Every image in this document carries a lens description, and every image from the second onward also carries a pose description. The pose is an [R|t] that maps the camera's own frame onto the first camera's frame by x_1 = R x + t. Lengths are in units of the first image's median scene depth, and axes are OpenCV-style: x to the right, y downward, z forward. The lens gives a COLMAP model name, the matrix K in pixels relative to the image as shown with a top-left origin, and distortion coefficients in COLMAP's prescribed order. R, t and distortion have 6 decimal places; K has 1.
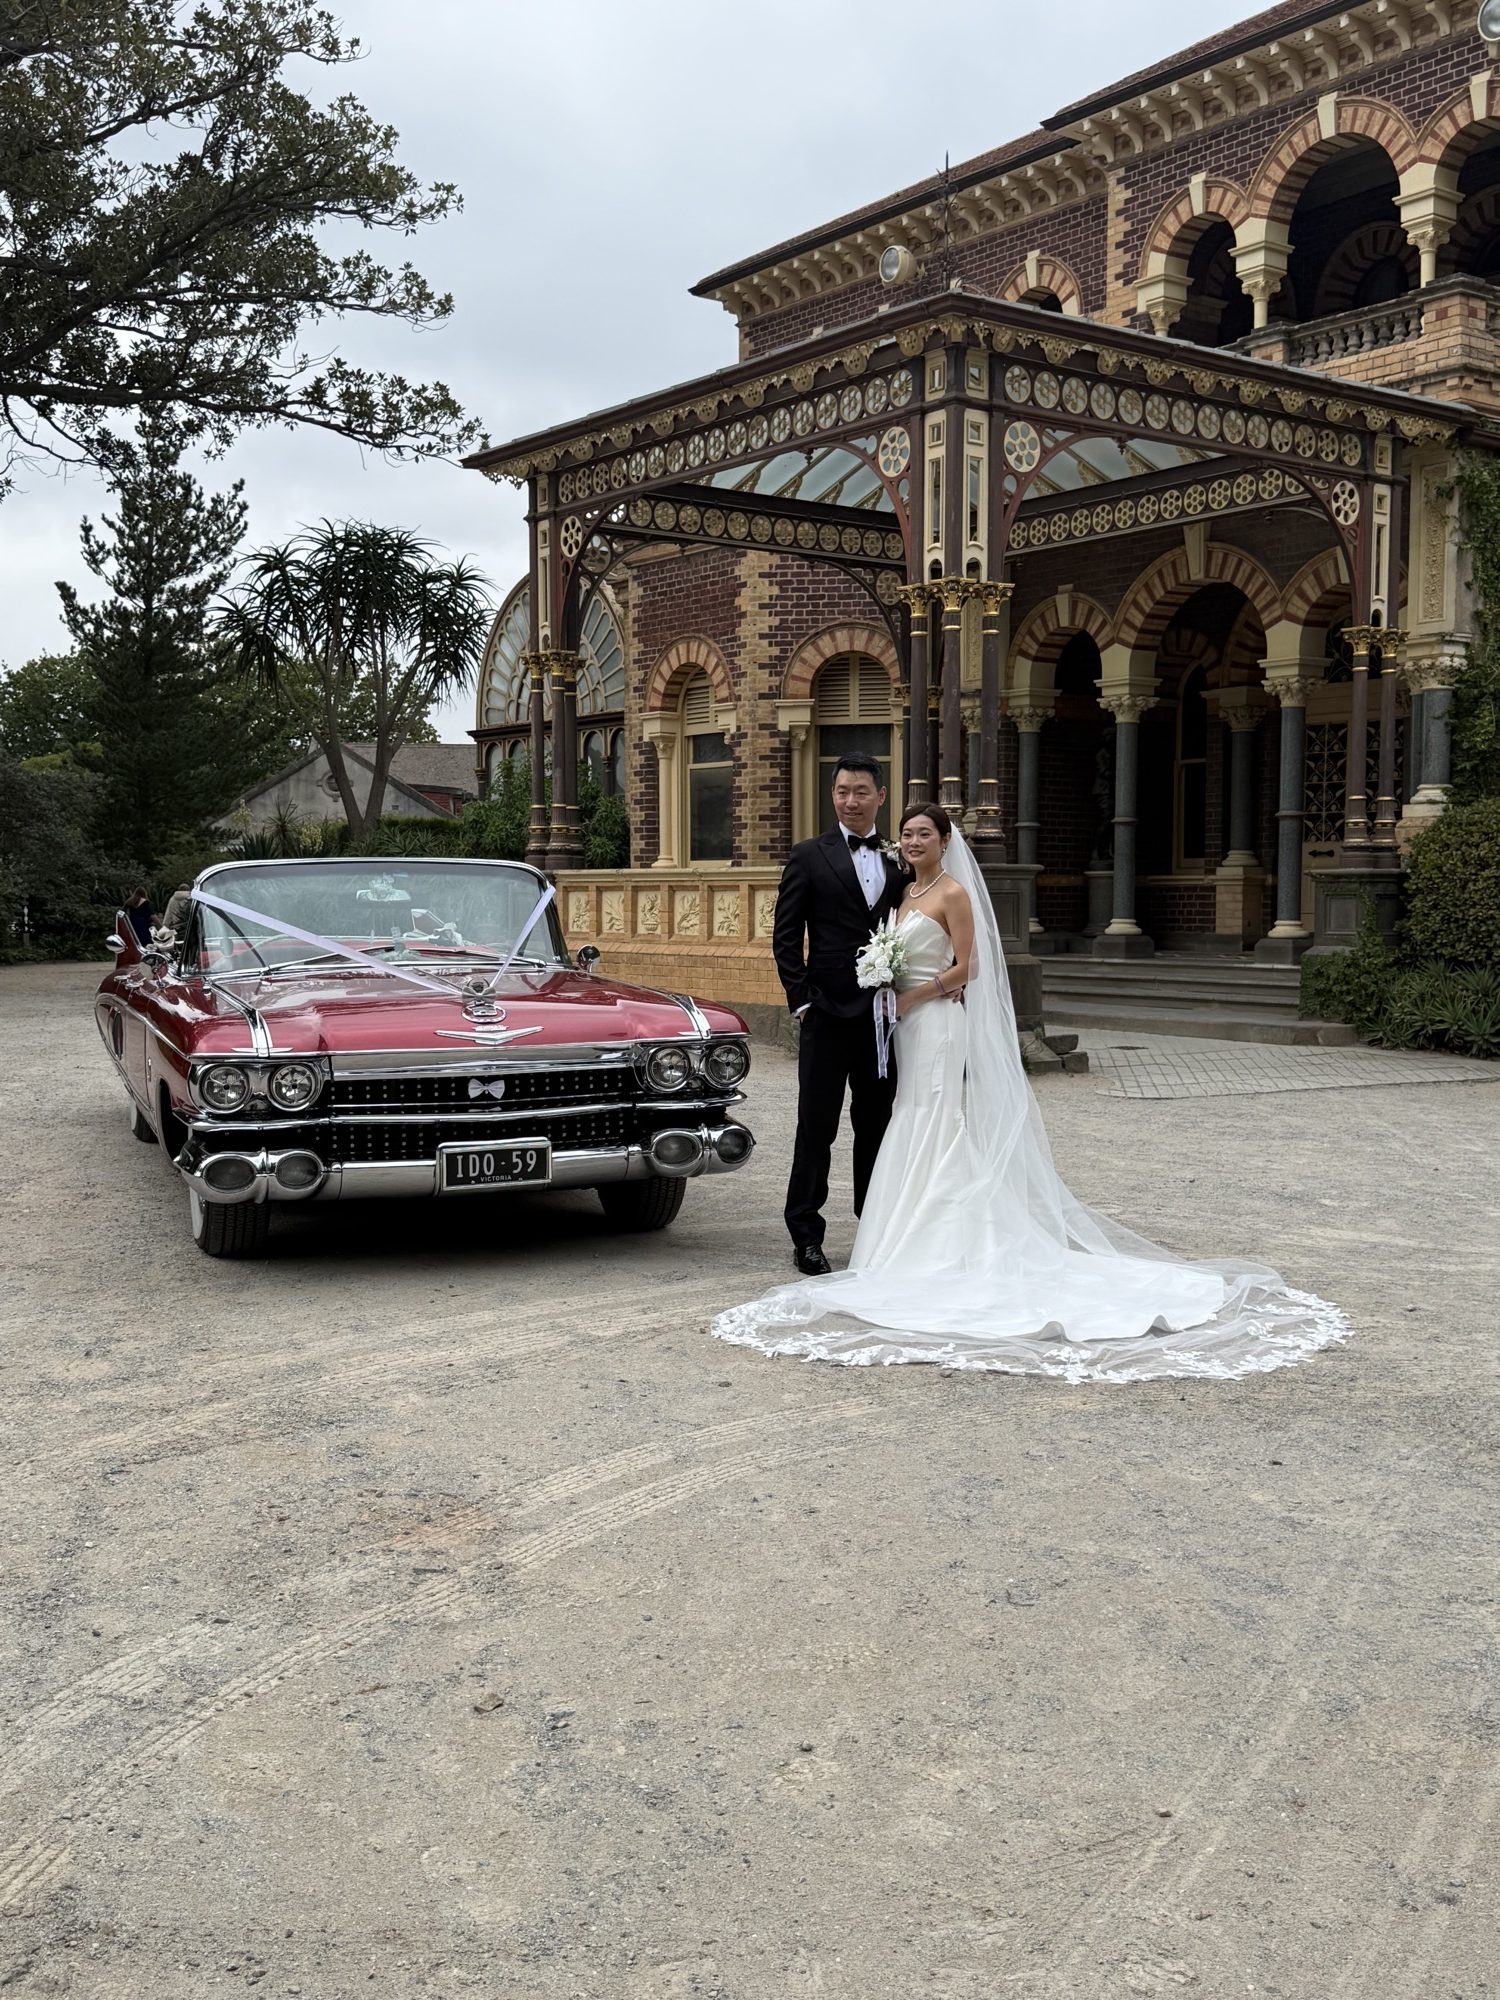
lens RADIAL K [[2102.7, 0, 750.0], [0, 2102.7, 1000.0], [0, 0, 1]] dist [0.185037, -0.396054]
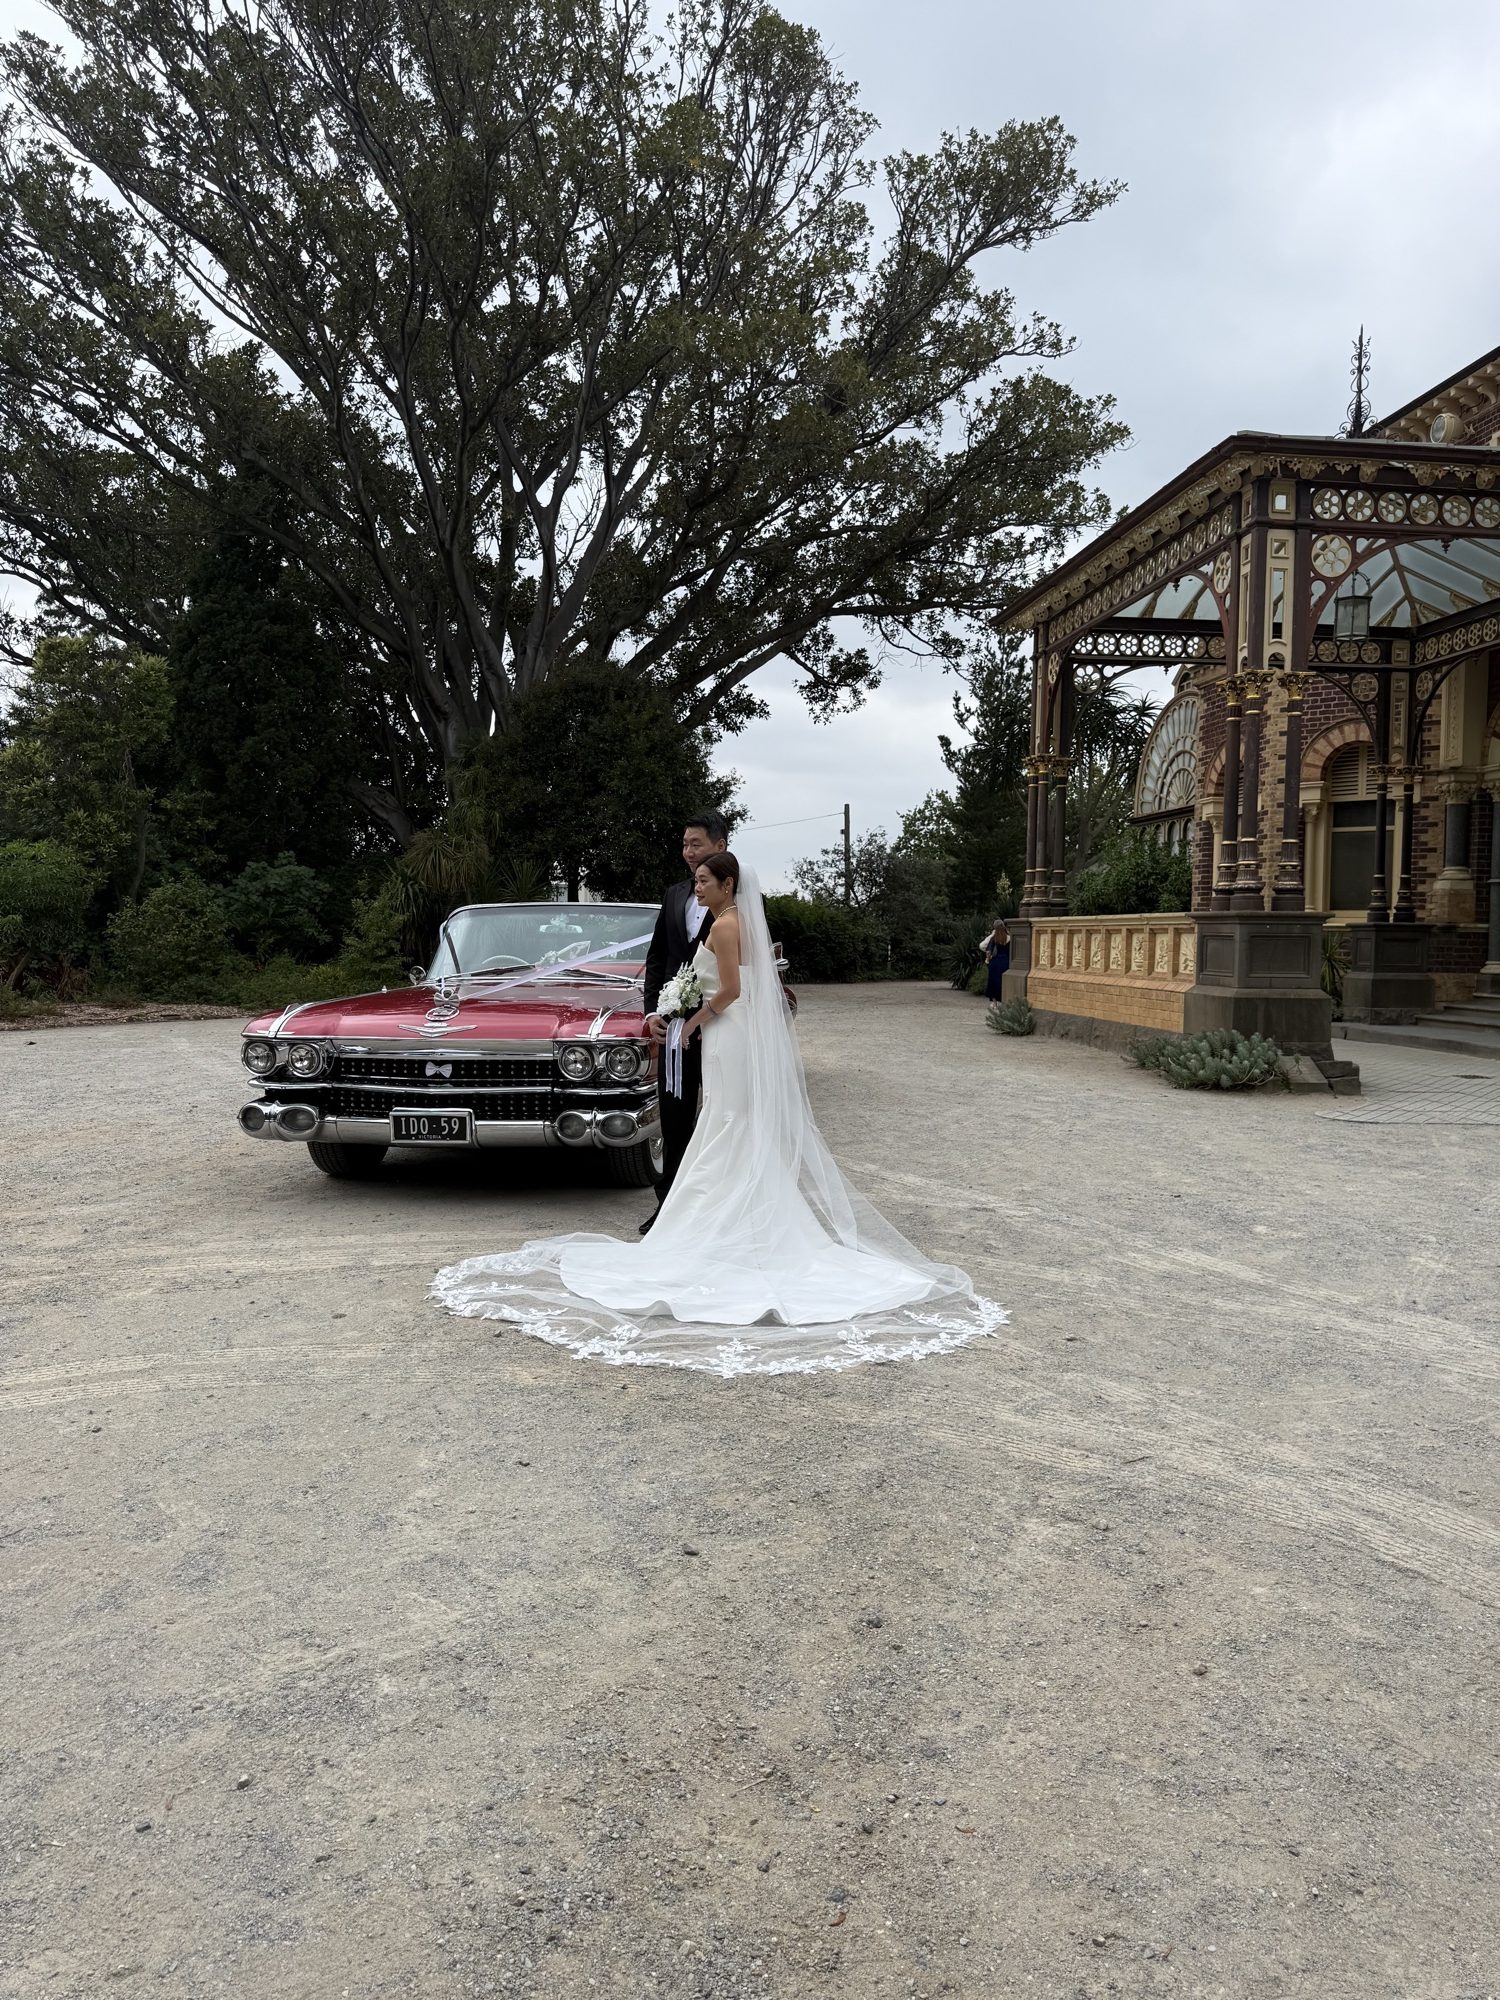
lens RADIAL K [[1408.4, 0, 730.5], [0, 1408.4, 988.7], [0, 0, 1]] dist [0.153270, -0.300293]
pose [[0.861981, 0.030094, -0.506047, 0.189264], [-0.037803, 0.999273, -0.004966, -0.004631], [0.505530, 0.023411, 0.862492, 0.121509]]
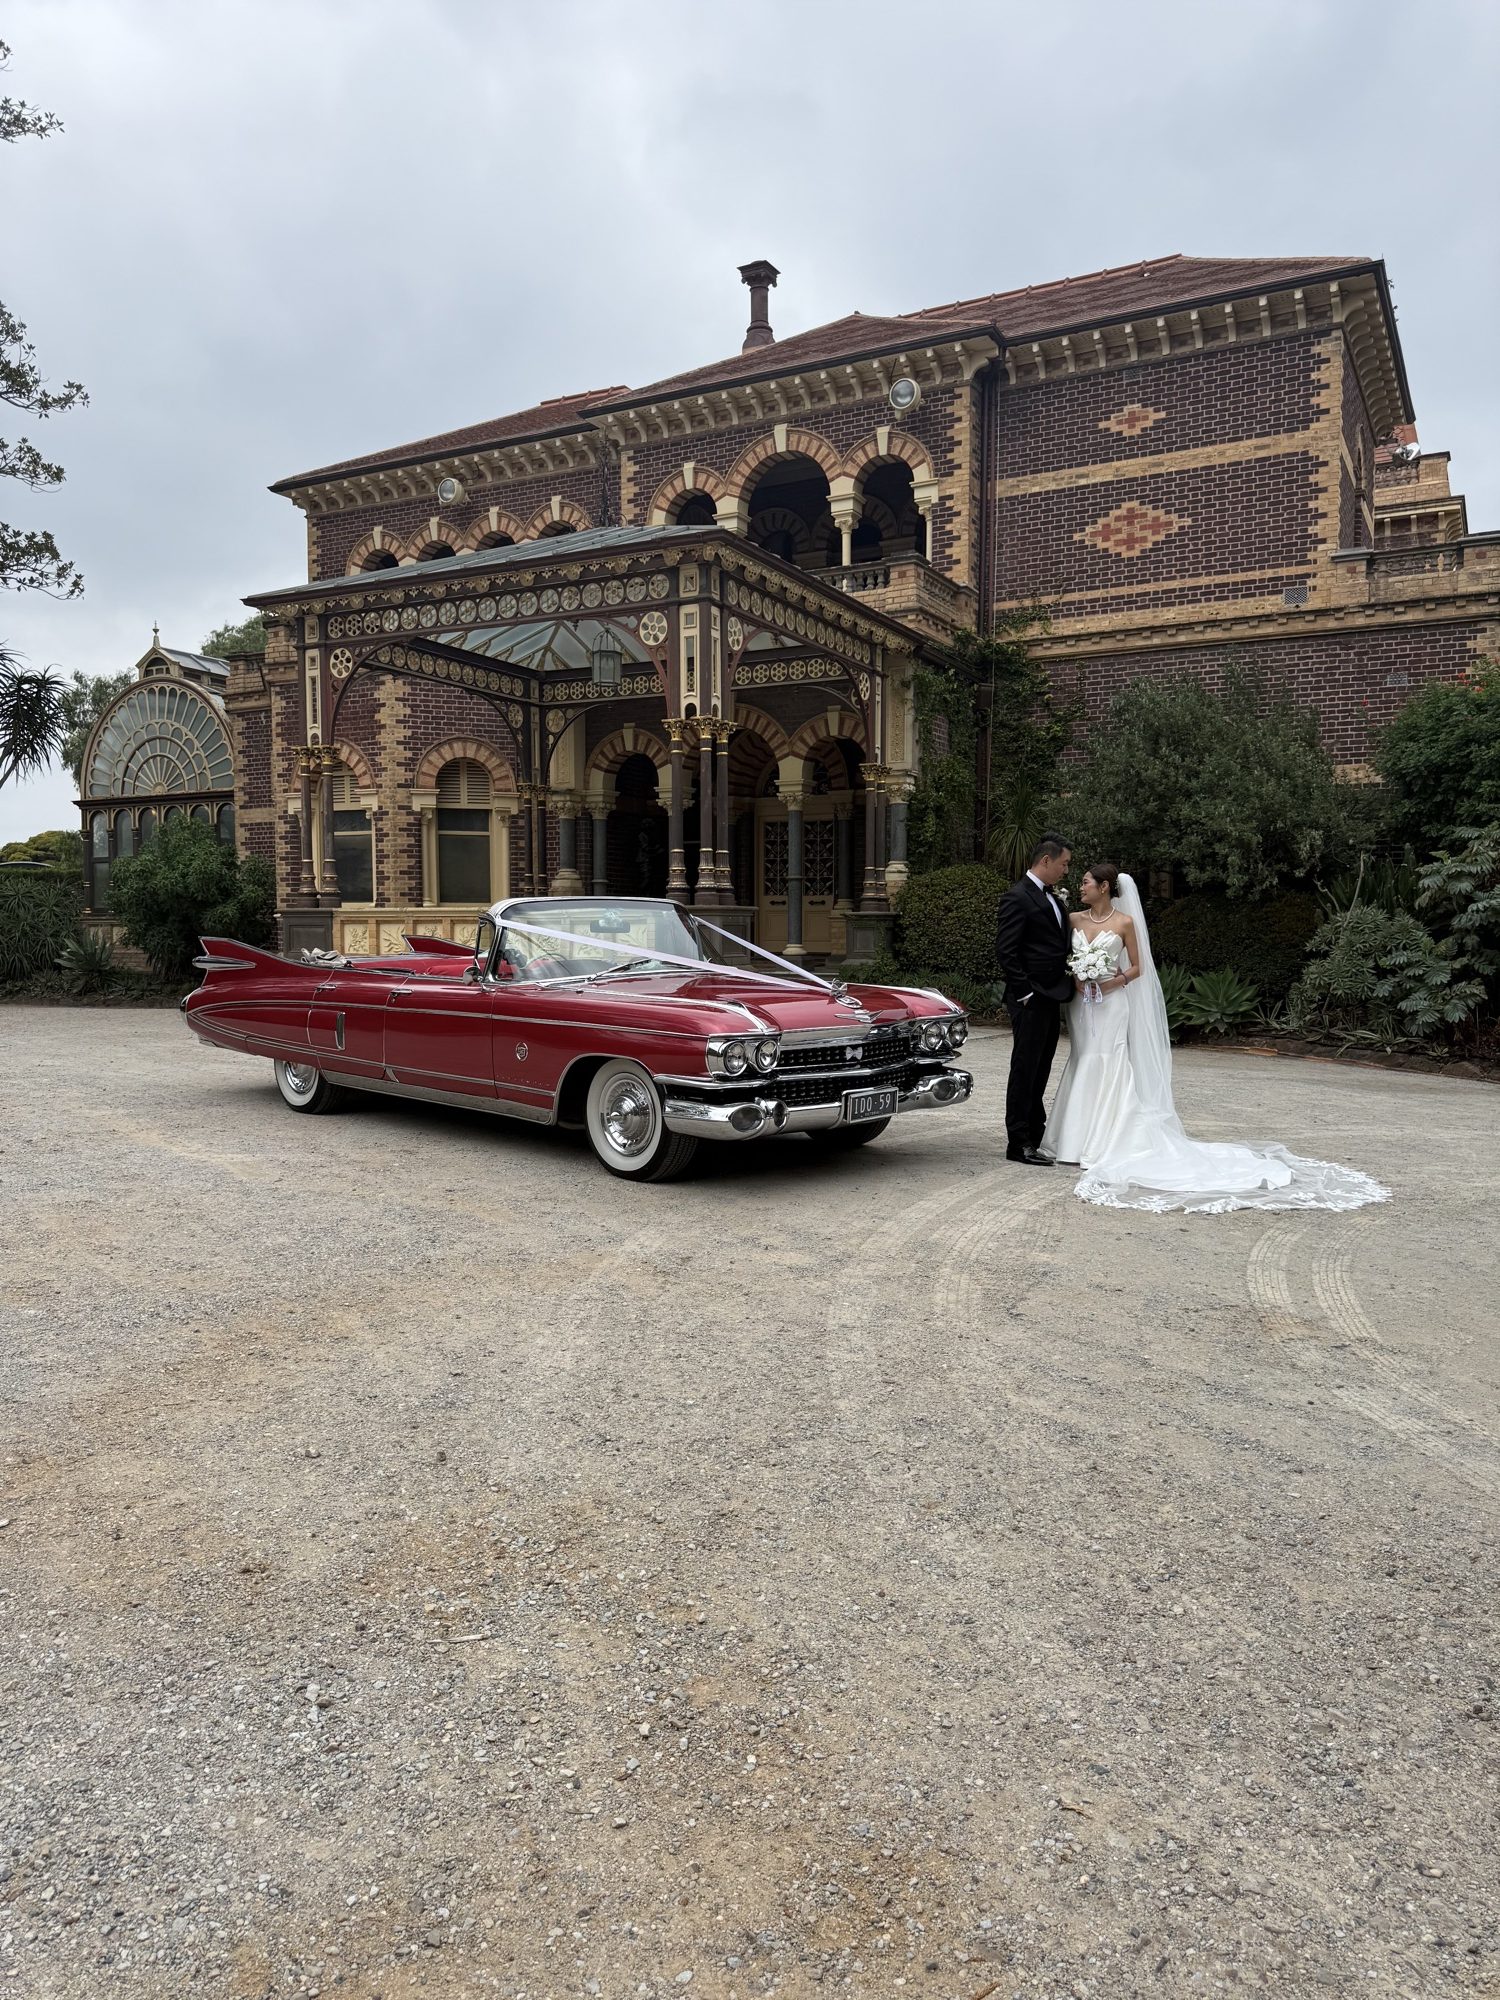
lens RADIAL K [[1413.4, 0, 743.0], [0, 1413.4, 999.9], [0, 0, 1]] dist [0.192097, -0.431648]
pose [[0.902356, -0.021496, 0.430456, -0.238848], [0.022199, 0.999748, 0.003391, -0.000042], [-0.430420, 0.006495, 0.902605, 0.055268]]
